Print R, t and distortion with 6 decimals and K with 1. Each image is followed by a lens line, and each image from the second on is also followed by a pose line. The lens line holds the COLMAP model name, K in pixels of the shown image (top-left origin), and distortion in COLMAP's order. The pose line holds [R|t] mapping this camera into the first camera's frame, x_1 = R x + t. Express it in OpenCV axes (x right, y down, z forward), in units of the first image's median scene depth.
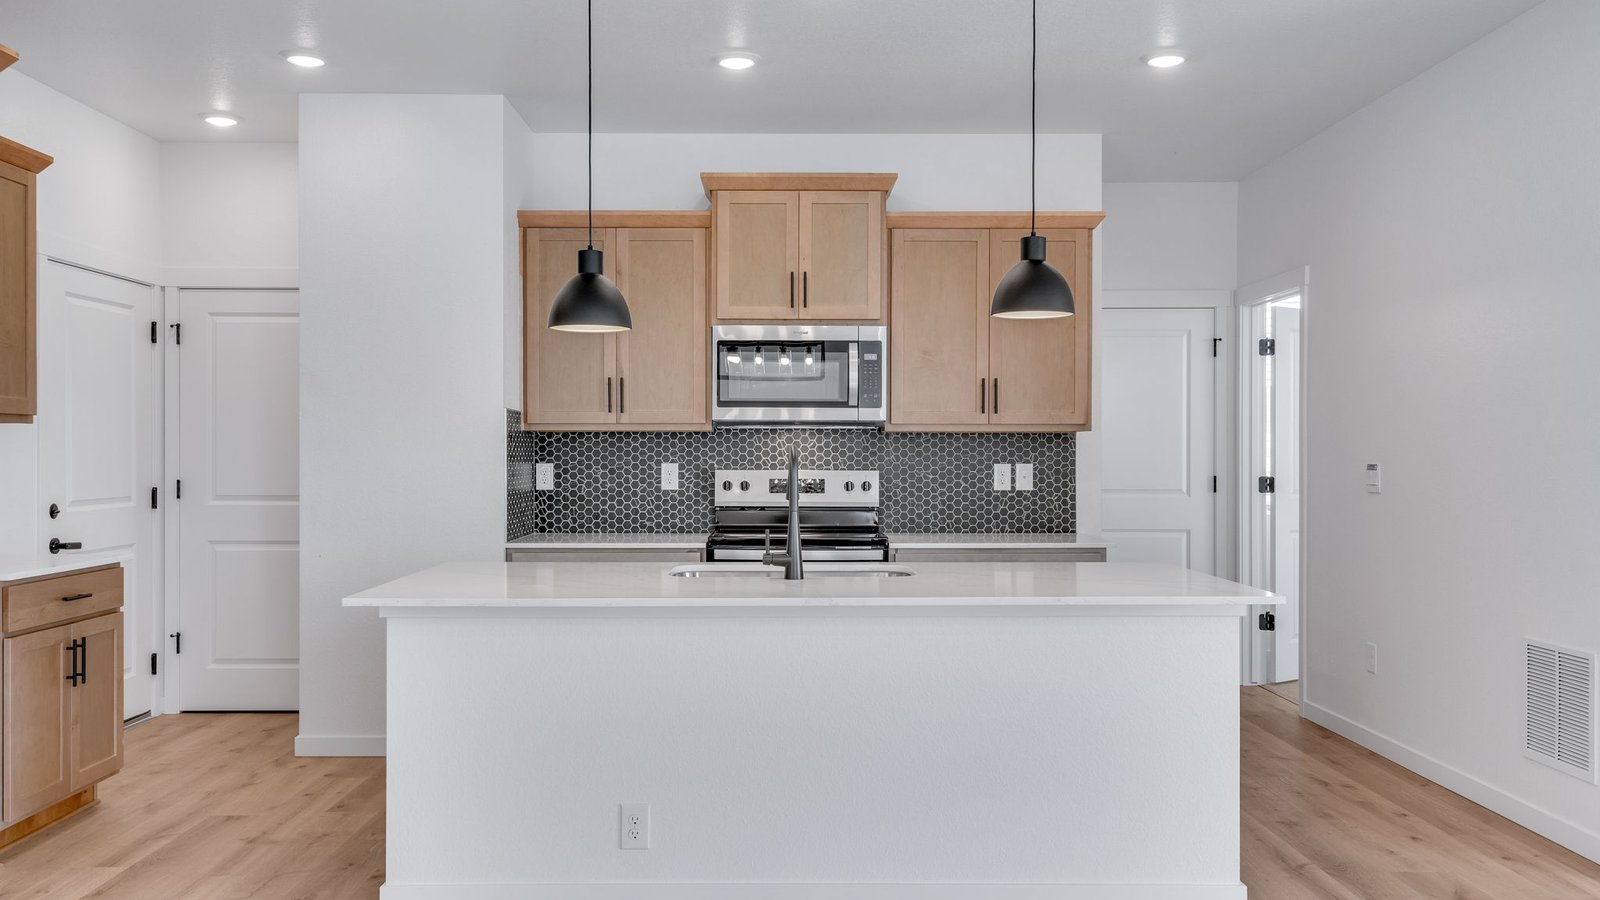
lens RADIAL K [[1352.1, 0, 800.0], [0, 1352.1, 450.0], [0, 0, 1]] dist [0.016574, 0.008667]
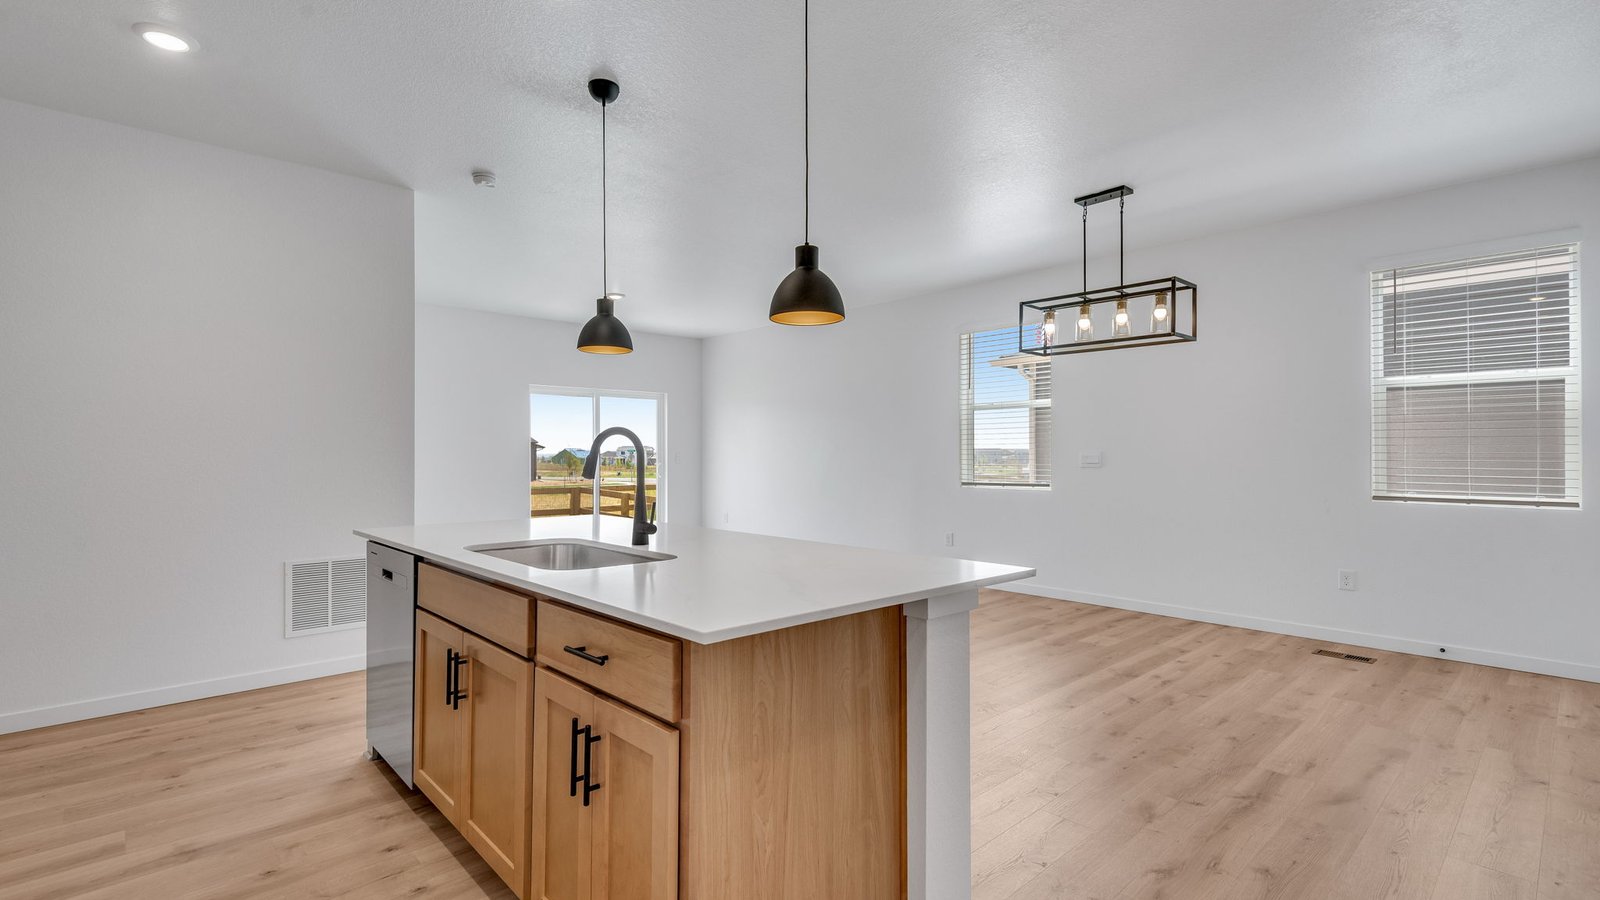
lens RADIAL K [[726.4, 0, 800.0], [0, 726.4, 450.0], [0, 0, 1]] dist [-0.001871, -0.000587]
pose [[-0.678879, 0.014785, 0.734102, -0.350302], [0.003114, 0.999846, -0.017258, 0.020961], [-0.734244, -0.009430, -0.678820, 0.848873]]
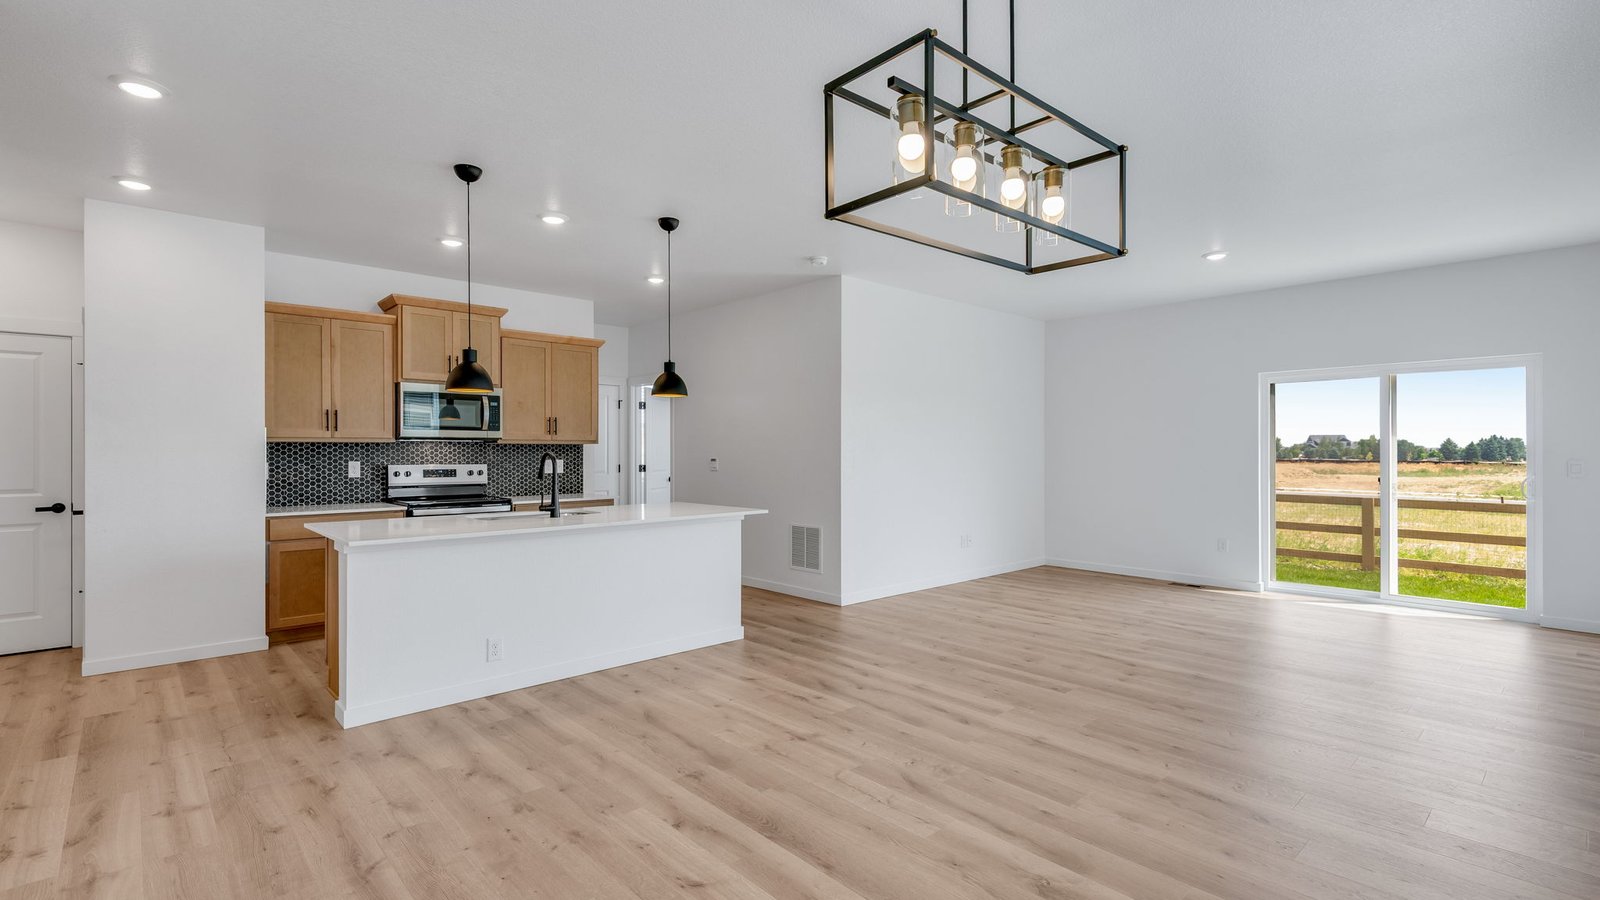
lens RADIAL K [[726.4, 0, 800.0], [0, 726.4, 450.0], [0, 0, 1]] dist [-0.001871, -0.000587]
pose [[0.732874, -0.000120, 0.680364, -0.308712], [0.001562, 0.999998, -0.001507, -0.002268], [-0.680362, 0.002167, 0.732873, -0.033588]]
